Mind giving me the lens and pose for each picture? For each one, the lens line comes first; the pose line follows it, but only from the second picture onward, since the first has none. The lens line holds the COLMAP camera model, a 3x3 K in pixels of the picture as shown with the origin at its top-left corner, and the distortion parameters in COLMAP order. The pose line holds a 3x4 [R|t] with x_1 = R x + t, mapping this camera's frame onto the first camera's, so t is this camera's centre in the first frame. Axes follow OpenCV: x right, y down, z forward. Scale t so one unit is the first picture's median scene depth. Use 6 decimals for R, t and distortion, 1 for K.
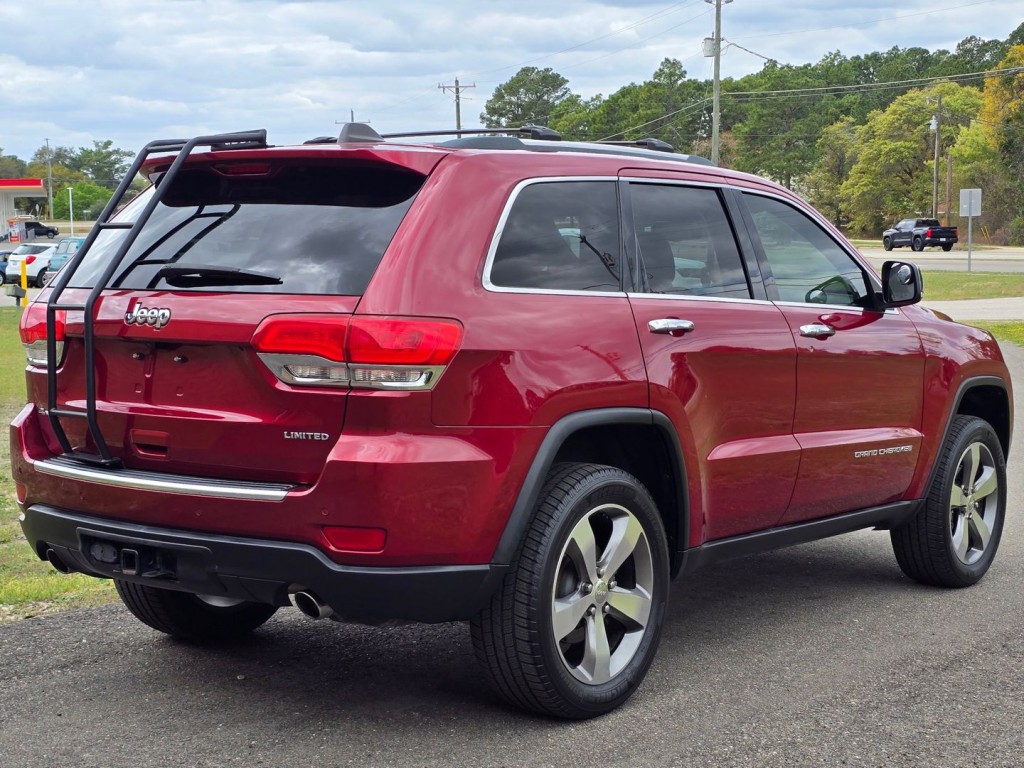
lens RADIAL K [[1622.5, 0, 508.3], [0, 1622.5, 408.3], [0, 0, 1]] dist [0.198747, -0.713128]
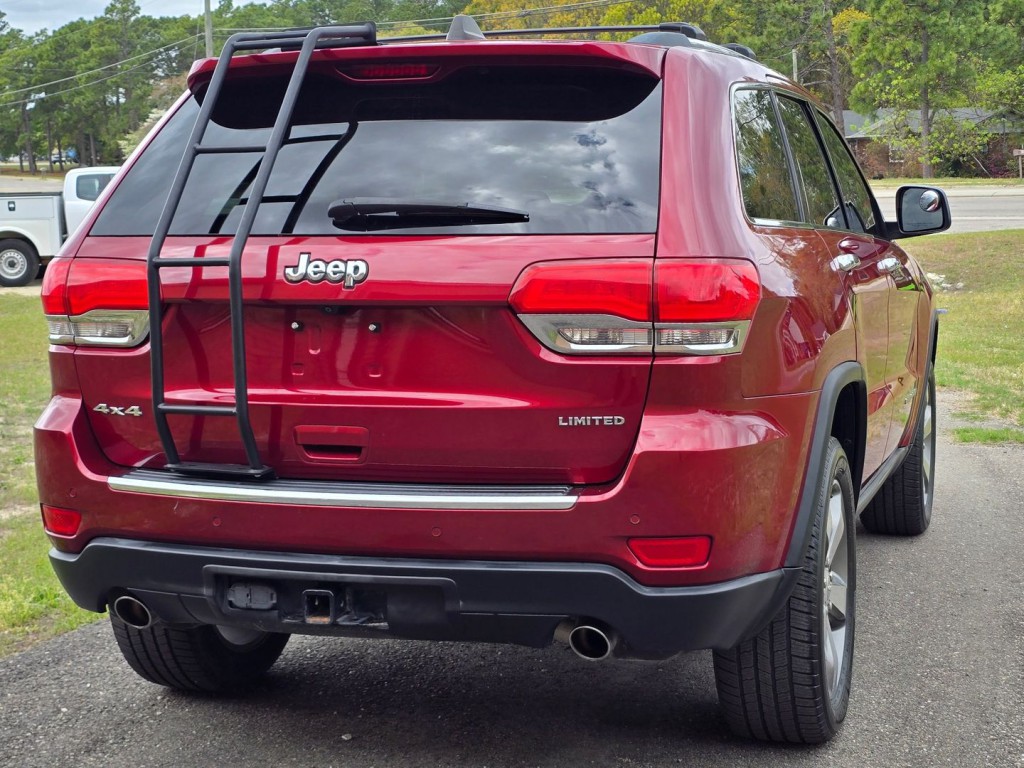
lens RADIAL K [[1635.3, 0, 512.0], [0, 1635.3, 384.0], [0, 0, 1]] dist [0.211101, -0.693213]
pose [[0.943780, -0.055329, 0.325911, -0.367719], [0.049397, 0.998429, 0.026454, -0.020084], [-0.326862, -0.008868, 0.945030, 0.265130]]
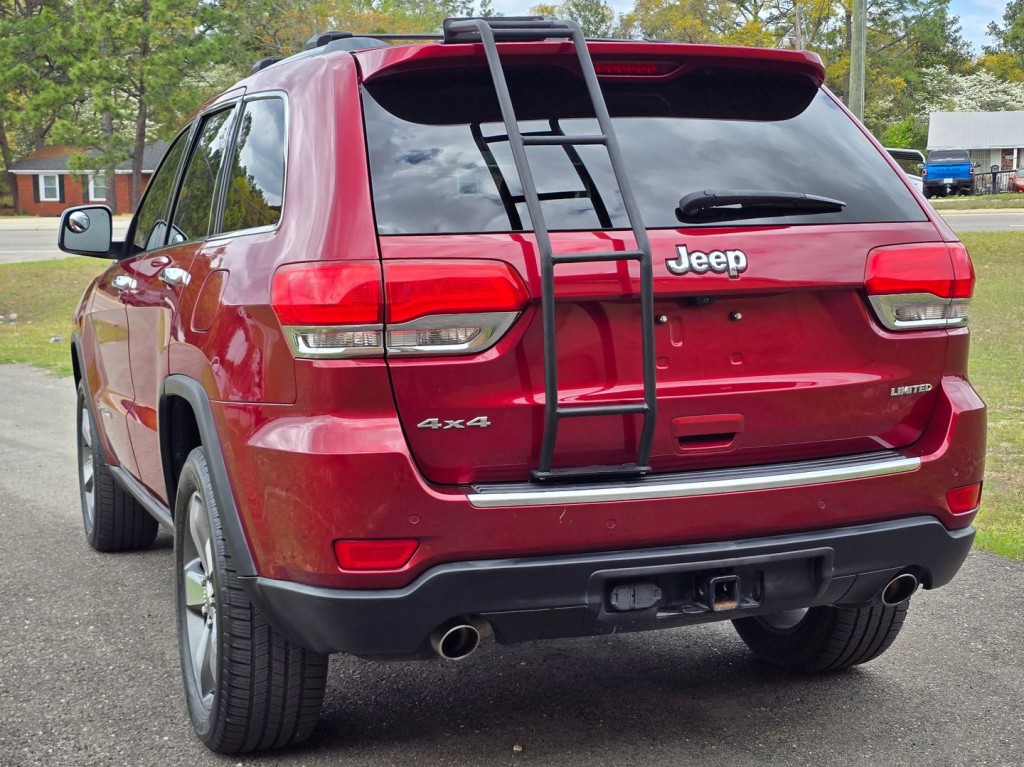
lens RADIAL K [[1561.2, 0, 512.5], [0, 1561.2, 396.0], [0, 0, 1]] dist [0.193824, -0.584703]
pose [[0.531430, -0.111250, 0.839765, -0.833981], [0.101634, 0.992551, 0.067174, -0.050413], [-0.840983, 0.049651, 0.538778, 0.664070]]
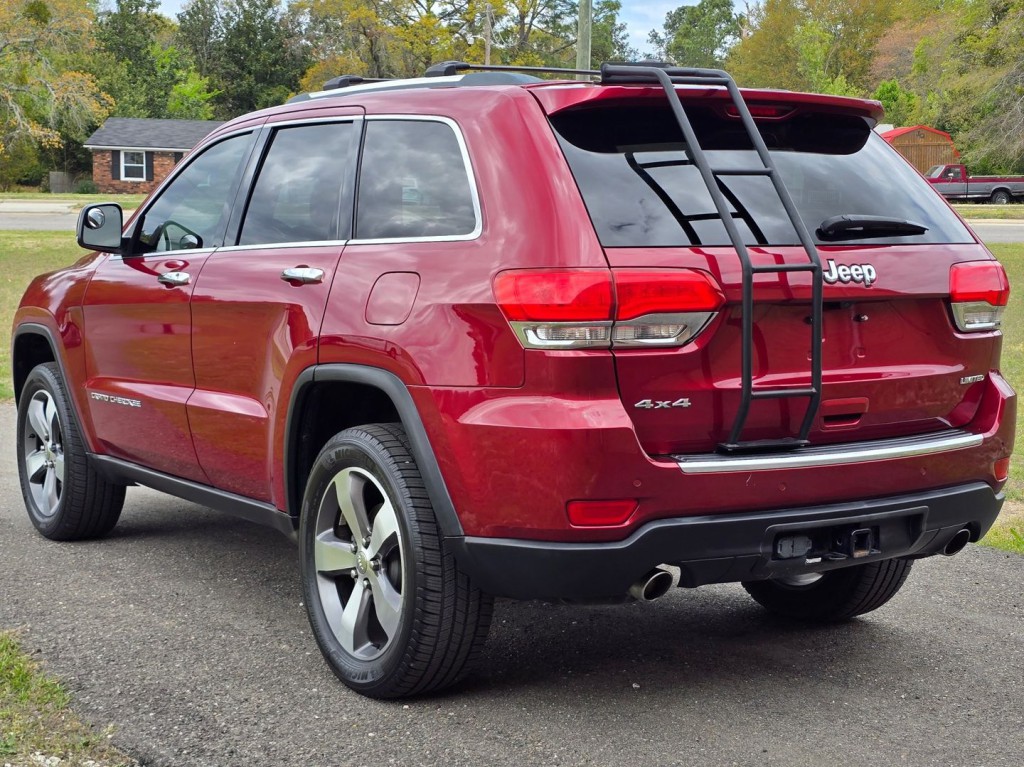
lens RADIAL K [[1635.3, 0, 512.0], [0, 1635.3, 383.5], [0, 0, 1]] dist [0.211101, -0.693213]
pose [[0.336756, -0.100977, 0.936162, -1.102030], [0.081470, 0.993629, 0.077869, -0.078838], [-0.938061, 0.050046, 0.342837, 0.826745]]
